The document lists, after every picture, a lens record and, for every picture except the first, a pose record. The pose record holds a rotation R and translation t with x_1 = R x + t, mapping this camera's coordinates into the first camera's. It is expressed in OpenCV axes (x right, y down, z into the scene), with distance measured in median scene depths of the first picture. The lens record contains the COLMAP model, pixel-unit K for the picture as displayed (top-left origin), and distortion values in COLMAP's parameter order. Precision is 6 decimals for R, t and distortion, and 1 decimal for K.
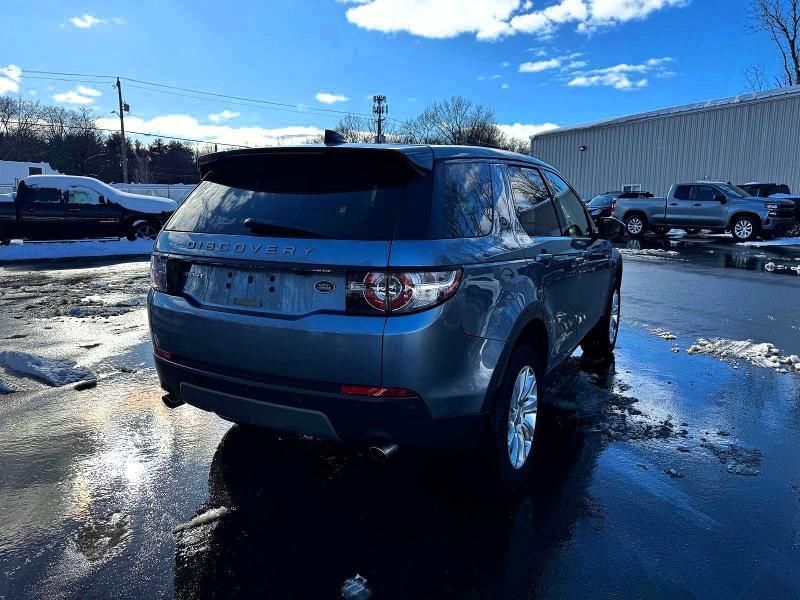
lens RADIAL K [[576.6, 0, 400.8], [0, 576.6, 315.9], [0, 0, 1]] dist [0.007979, 0.001694]
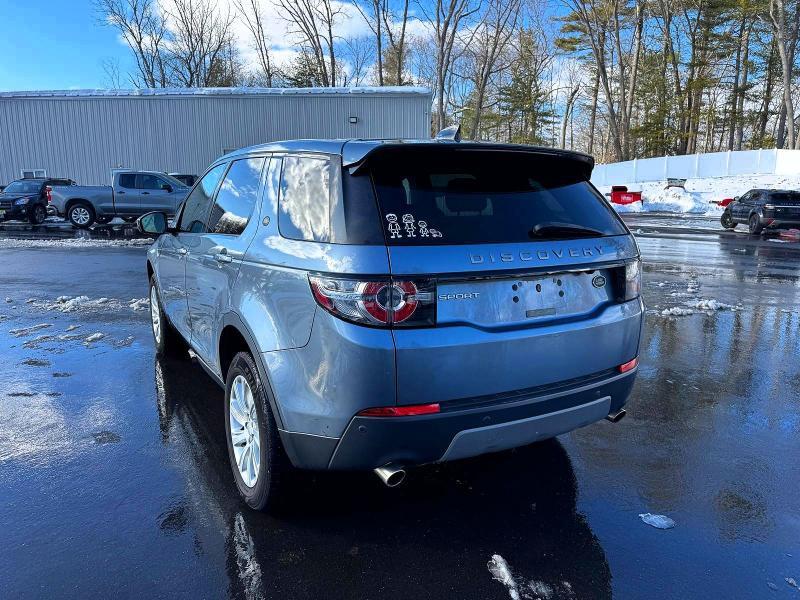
lens RADIAL K [[590.5, 0, 400.0], [0, 590.5, 300.0], [0, 0, 1]] dist [0.004047, -0.005749]
pose [[0.504917, -0.156216, 0.848914, -0.165792], [0.162305, 0.983126, 0.084377, -0.022538], [-0.847771, 0.095180, 0.521752, 0.096365]]
